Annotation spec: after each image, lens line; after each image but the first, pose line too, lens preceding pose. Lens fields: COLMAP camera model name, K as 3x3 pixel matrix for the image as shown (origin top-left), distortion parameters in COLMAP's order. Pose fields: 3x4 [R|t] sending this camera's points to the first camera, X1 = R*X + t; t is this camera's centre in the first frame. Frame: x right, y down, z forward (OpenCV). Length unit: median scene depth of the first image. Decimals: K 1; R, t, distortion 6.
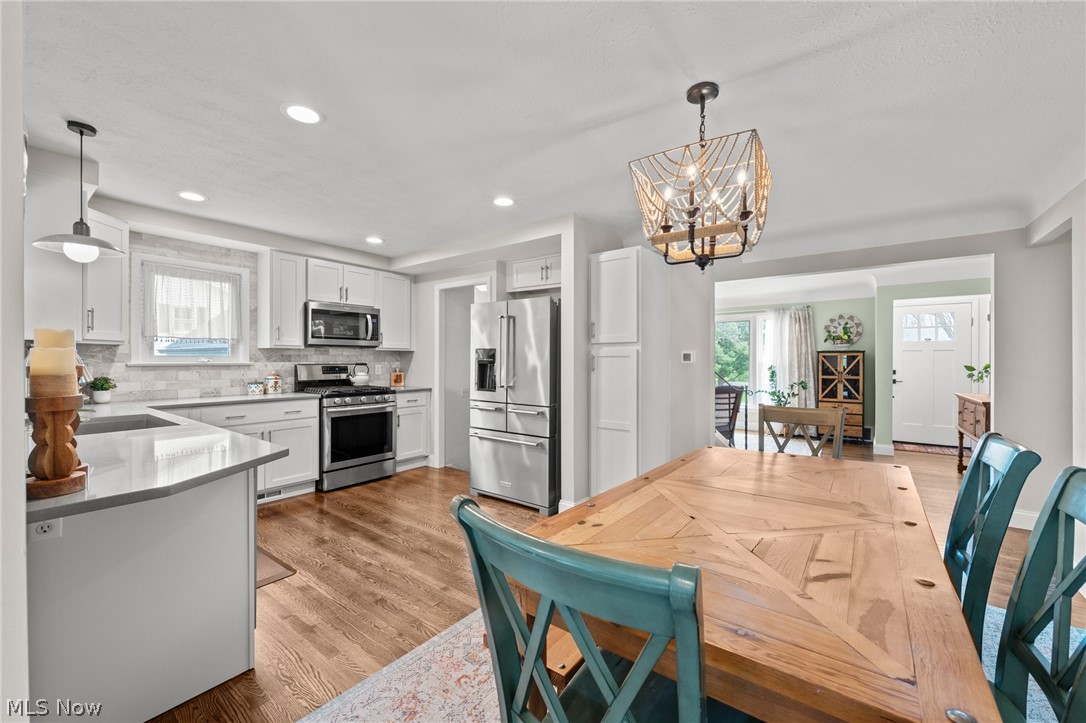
lens RADIAL K [[427.0, 0, 547.0], [0, 427.0, 360.6], [0, 0, 1]] dist [-0.002852, -0.000270]
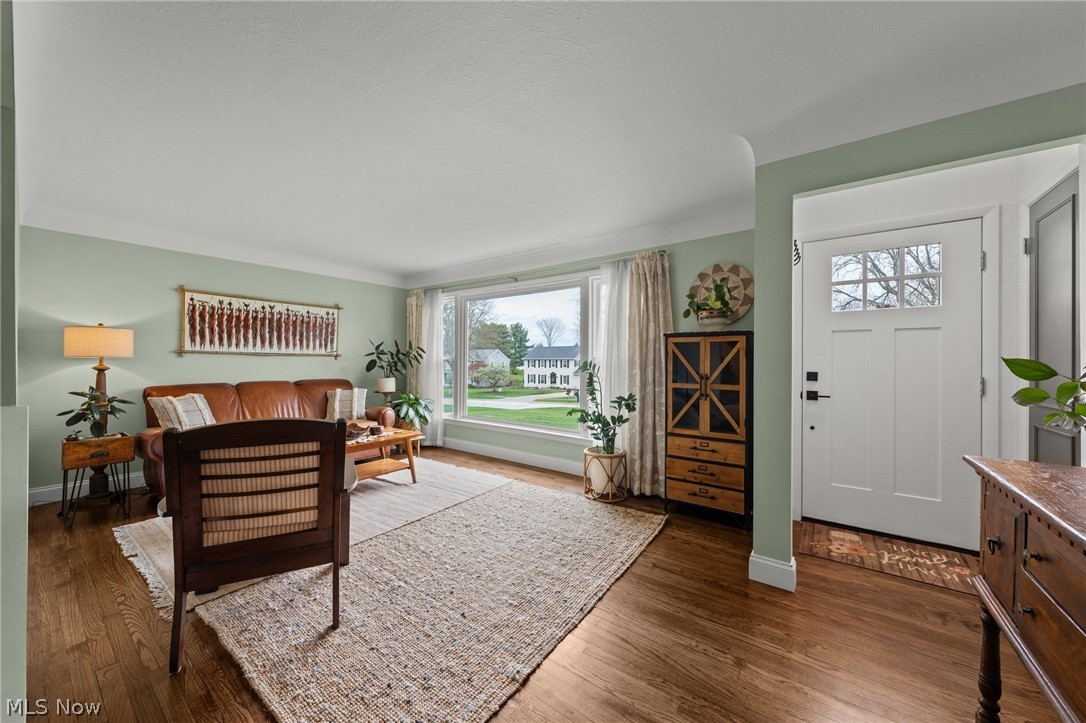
lens RADIAL K [[394.4, 0, 546.5], [0, 394.4, 358.3], [0, 0, 1]] dist [-0.002309, -0.000078]
pose [[0.999987, 0.001529, 0.004891, 0.795678], [-0.001497, 0.999977, -0.006551, 0.015822], [-0.004901, 0.006543, 0.999967, 0.868841]]
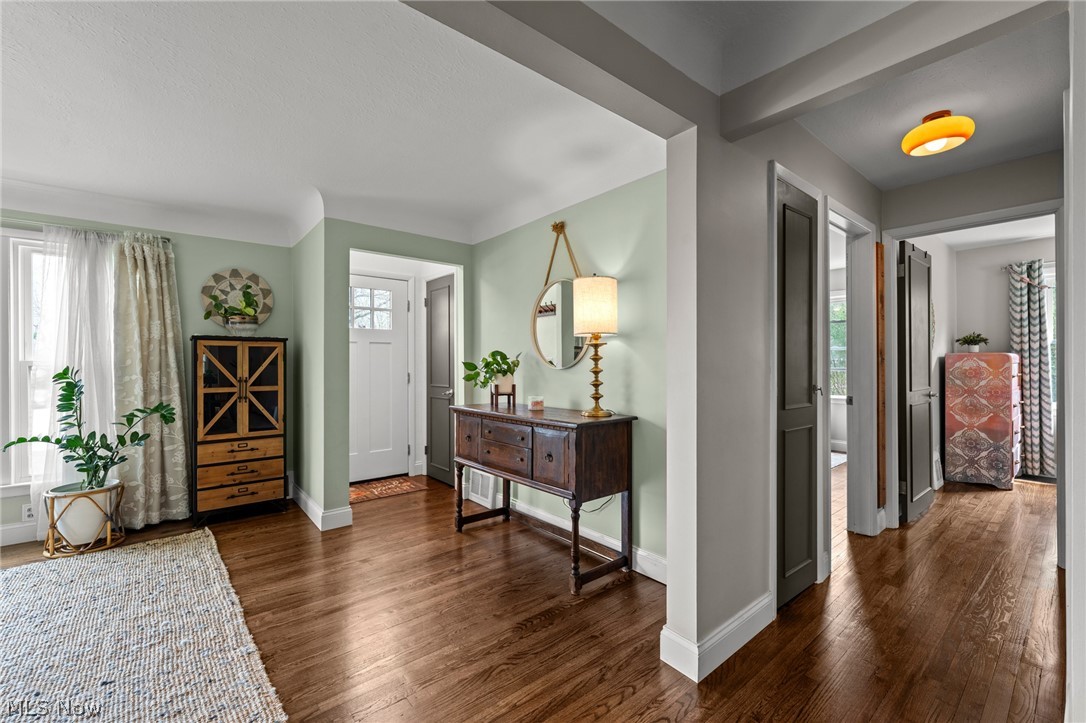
lens RADIAL K [[452.3, 0, 545.9], [0, 452.3, 360.1], [0, 0, 1]] dist [-0.002040, -0.000472]
pose [[0.232290, 0.002636, 0.972643, 0.397702], [0.006999, 0.999966, -0.004382, 0.014756], [-0.972621, 0.007825, 0.232263, 0.831622]]
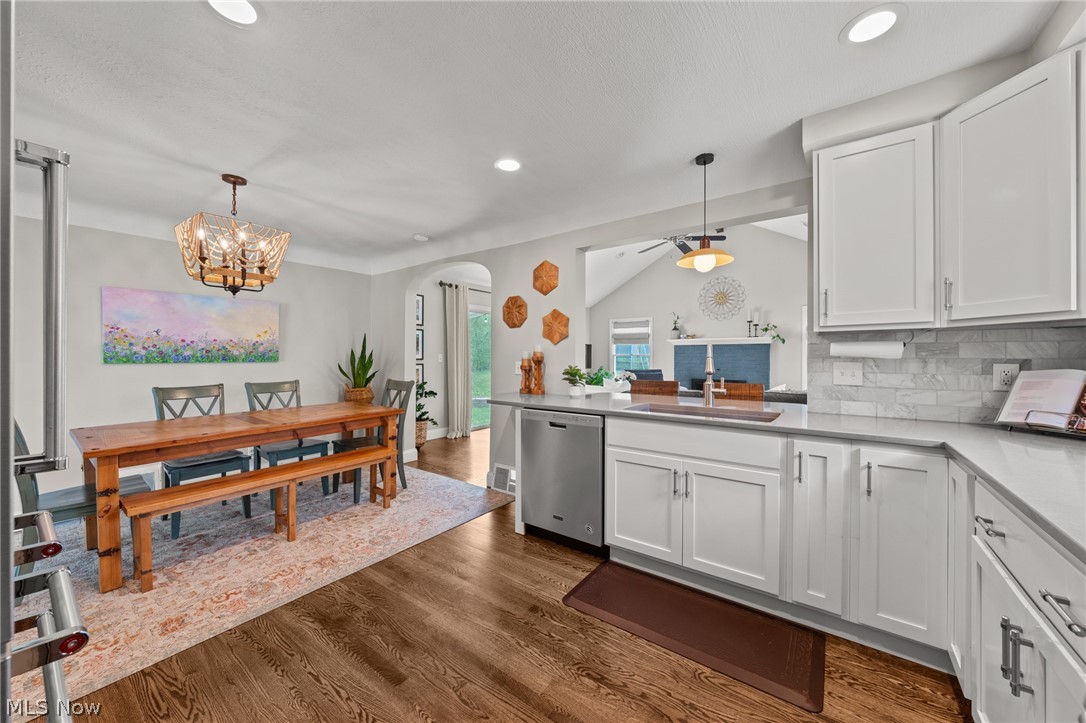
lens RADIAL K [[394.4, 0, 546.5], [0, 394.4, 358.3], [0, 0, 1]] dist [-0.002309, -0.000078]
pose [[-0.999928, -0.001975, -0.011868, -0.328207], [-0.002024, 0.999990, 0.004098, 0.003546], [0.011860, 0.004122, -0.999921, 1.074494]]
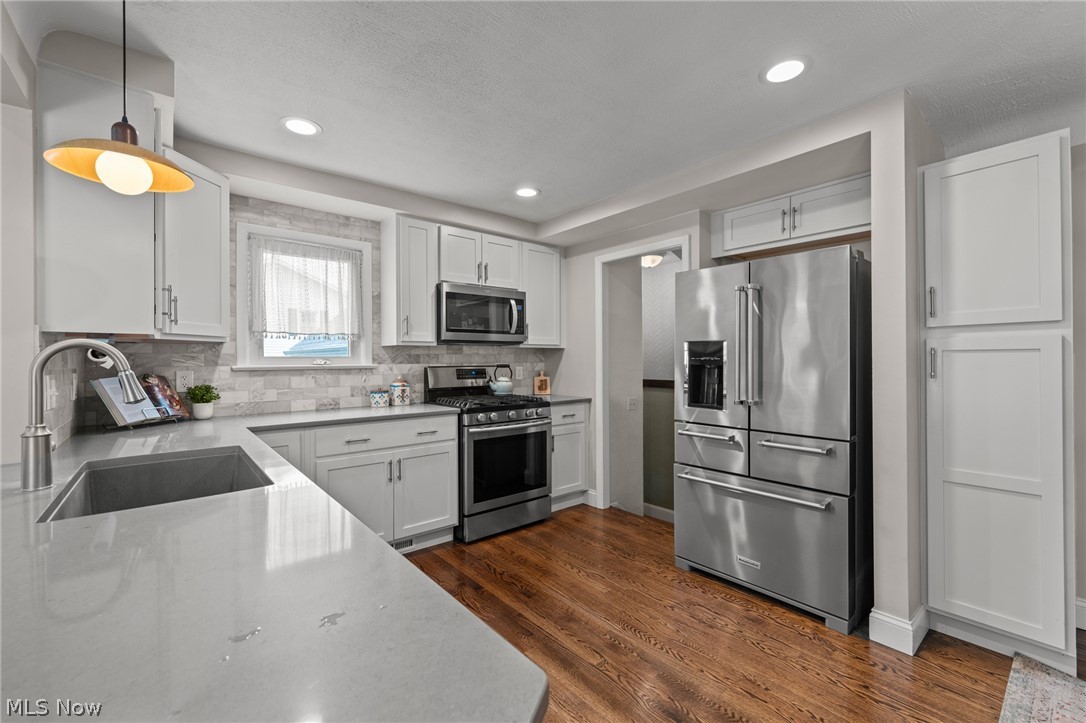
lens RADIAL K [[452.3, 0, 545.9], [0, 452.3, 360.1], [0, 0, 1]] dist [-0.002040, -0.000472]
pose [[0.974346, -0.006893, -0.224951, -0.206871], [0.006633, 0.999976, -0.001911, -0.000157], [0.224958, 0.000370, 0.974368, 0.273220]]
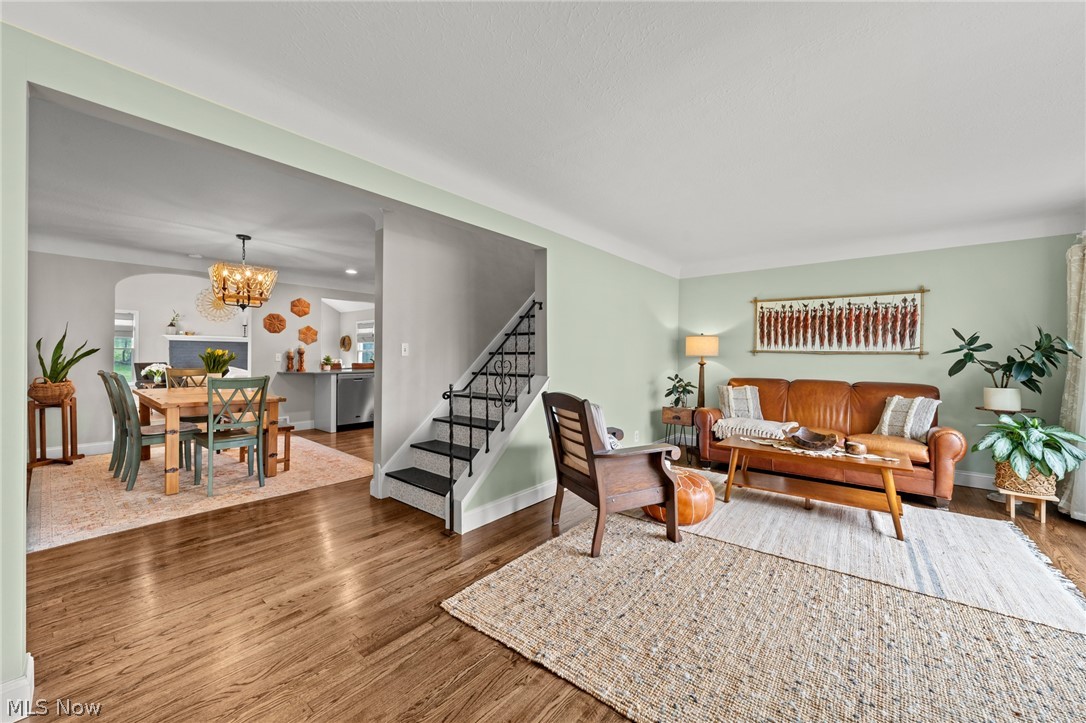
lens RADIAL K [[412.1, 0, 545.5], [0, 412.1, 356.7], [0, 0, 1]] dist [-0.000913, 0.000154]
pose [[-0.044452, -0.000845, -0.999011, 1.163666], [-0.009540, 0.999954, -0.000421, 0.016961], [0.998966, 0.009512, -0.044458, 1.249089]]
